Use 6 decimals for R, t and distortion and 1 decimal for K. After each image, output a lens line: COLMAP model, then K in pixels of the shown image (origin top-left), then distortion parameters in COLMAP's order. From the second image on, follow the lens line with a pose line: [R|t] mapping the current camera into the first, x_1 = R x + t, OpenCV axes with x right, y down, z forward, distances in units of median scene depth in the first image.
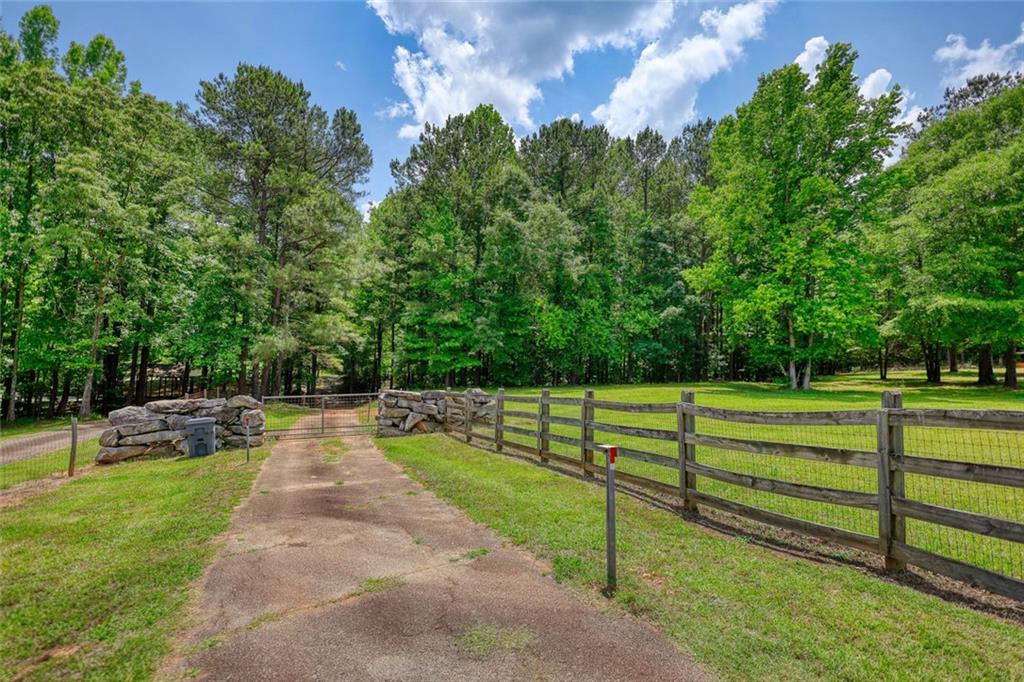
lens RADIAL K [[476.7, 0, 503.7], [0, 476.7, 337.2], [0, 0, 1]] dist [-0.000738, 0.001167]
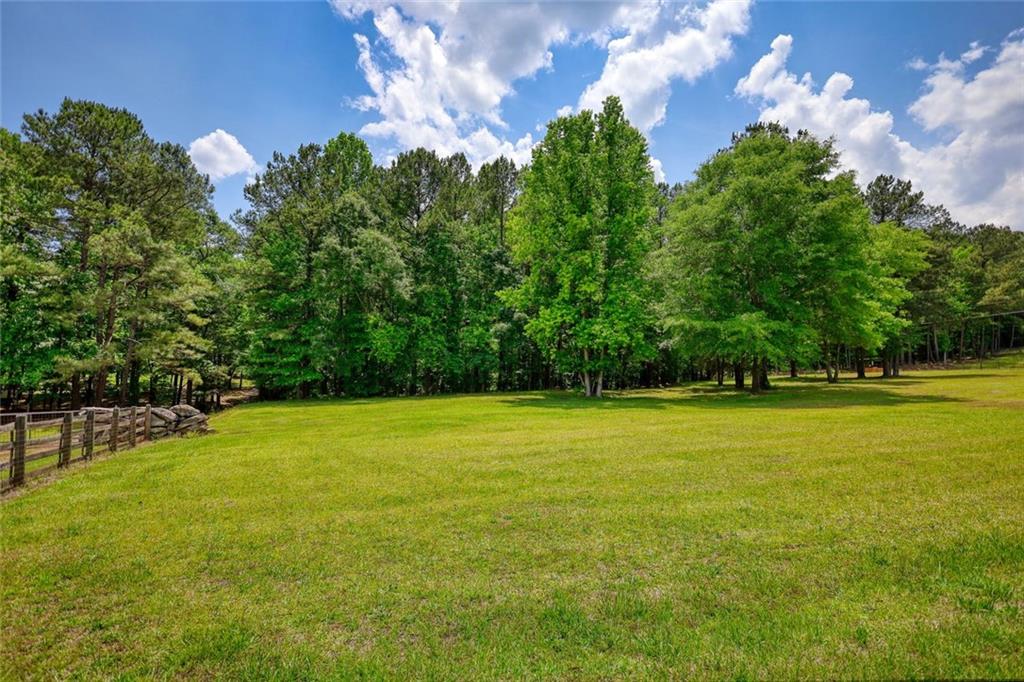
lens RADIAL K [[476.7, 0, 501.8], [0, 476.7, 350.7], [0, 0, 1]] dist [-0.000738, 0.001167]
pose [[0.997882, -0.007432, 0.064623, 0.302813], [0.006310, 0.999826, 0.017543, -0.020411], [-0.064742, -0.017099, 0.997756, -0.118171]]
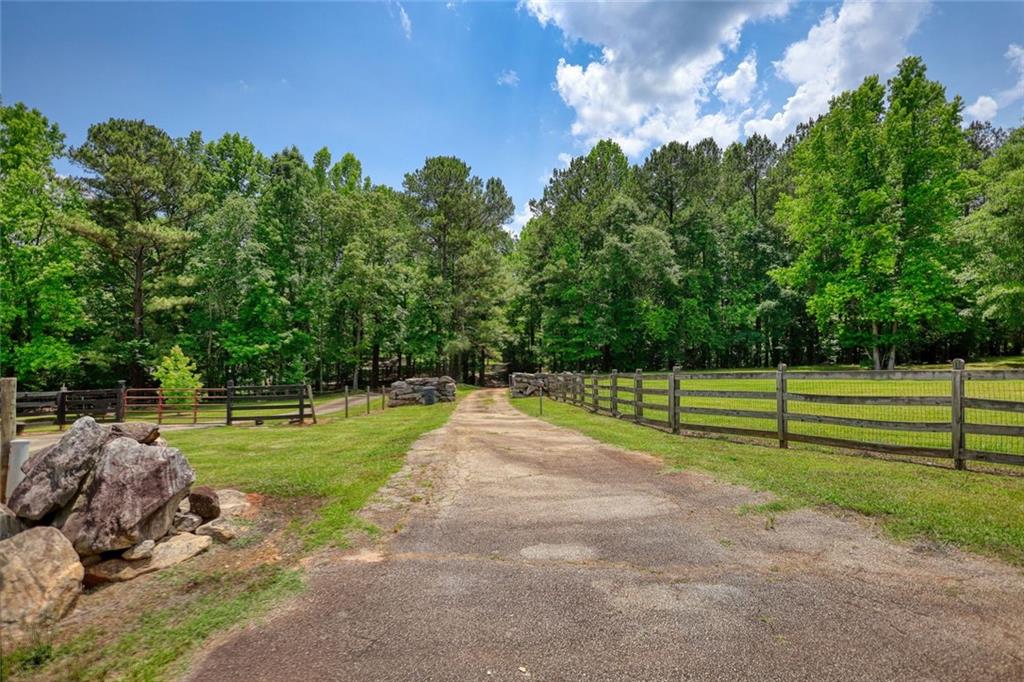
lens RADIAL K [[476.7, 0, 506.5], [0, 476.7, 346.3], [0, 0, 1]] dist [-0.000738, 0.001167]
pose [[0.944005, -0.026216, -0.328888, 0.141472], [0.042041, 0.998270, 0.041096, -0.029775], [0.327242, -0.052621, 0.943474, -0.319073]]
